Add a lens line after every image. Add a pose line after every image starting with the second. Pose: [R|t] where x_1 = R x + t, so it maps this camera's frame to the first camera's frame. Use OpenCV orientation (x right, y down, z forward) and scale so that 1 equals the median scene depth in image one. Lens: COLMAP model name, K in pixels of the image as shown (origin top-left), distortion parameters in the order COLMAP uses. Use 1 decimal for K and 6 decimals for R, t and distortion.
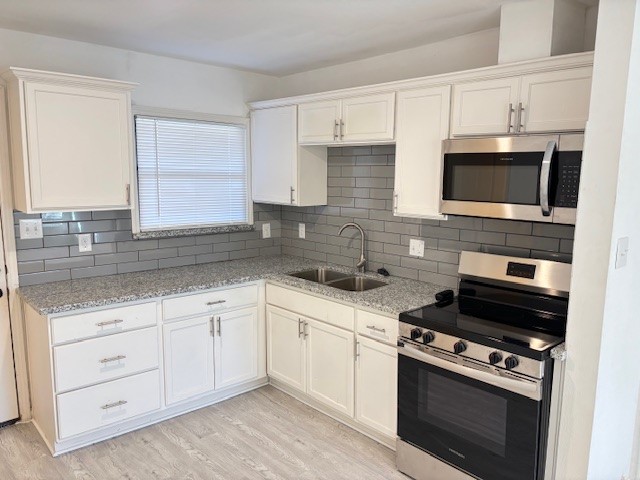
lens RADIAL K [[484.2, 0, 316.3], [0, 484.2, 239.7], [0, 0, 1]] dist [0.031070, -0.036709]
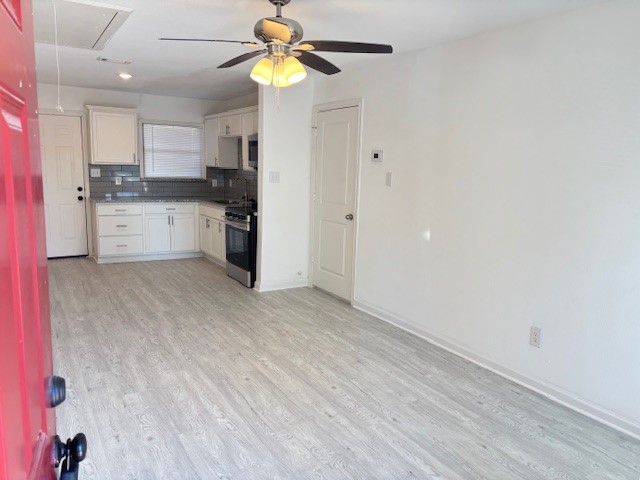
lens RADIAL K [[484.2, 0, 317.3], [0, 484.2, 231.0], [0, 0, 1]] dist [0.031070, -0.036709]
pose [[0.980001, 0.040804, -0.194766, 0.935994], [-0.042302, 0.999099, -0.003532, 0.224555], [0.194446, 0.011701, 0.980843, -1.091082]]
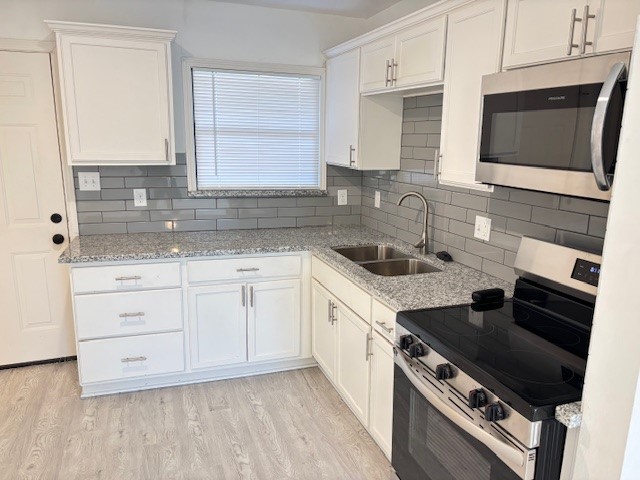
lens RADIAL K [[484.2, 0, 319.9], [0, 484.2, 238.3], [0, 0, 1]] dist [0.031070, -0.036709]
pose [[0.921319, 0.085798, -0.379222, 0.286084], [-0.062299, 0.995323, 0.073834, -0.008494], [0.383783, -0.044400, 0.922355, 0.221913]]
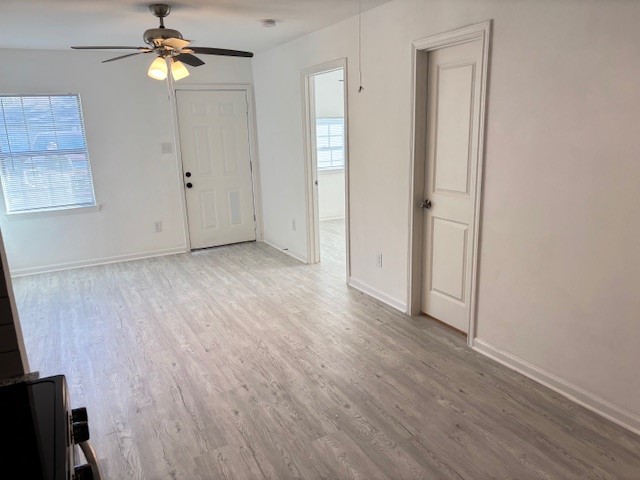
lens RADIAL K [[484.2, 0, 322.1], [0, 484.2, 240.3], [0, 0, 1]] dist [0.031070, -0.036709]
pose [[-0.968192, -0.044306, 0.246255, -0.028097], [0.052527, 0.926273, 0.373175, -0.118874], [-0.244633, 0.374240, -0.894482, 0.967452]]
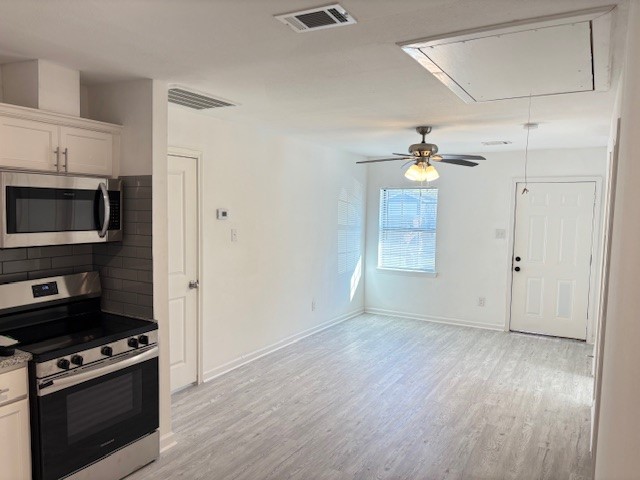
lens RADIAL K [[484.2, 0, 320.0], [0, 484.2, 238.1], [0, 0, 1]] dist [0.031070, -0.036709]
pose [[-0.305315, -0.086242, 0.948338, -0.742428], [0.115851, 0.985129, 0.126886, -0.109770], [-0.945178, 0.148606, -0.290784, 0.613595]]
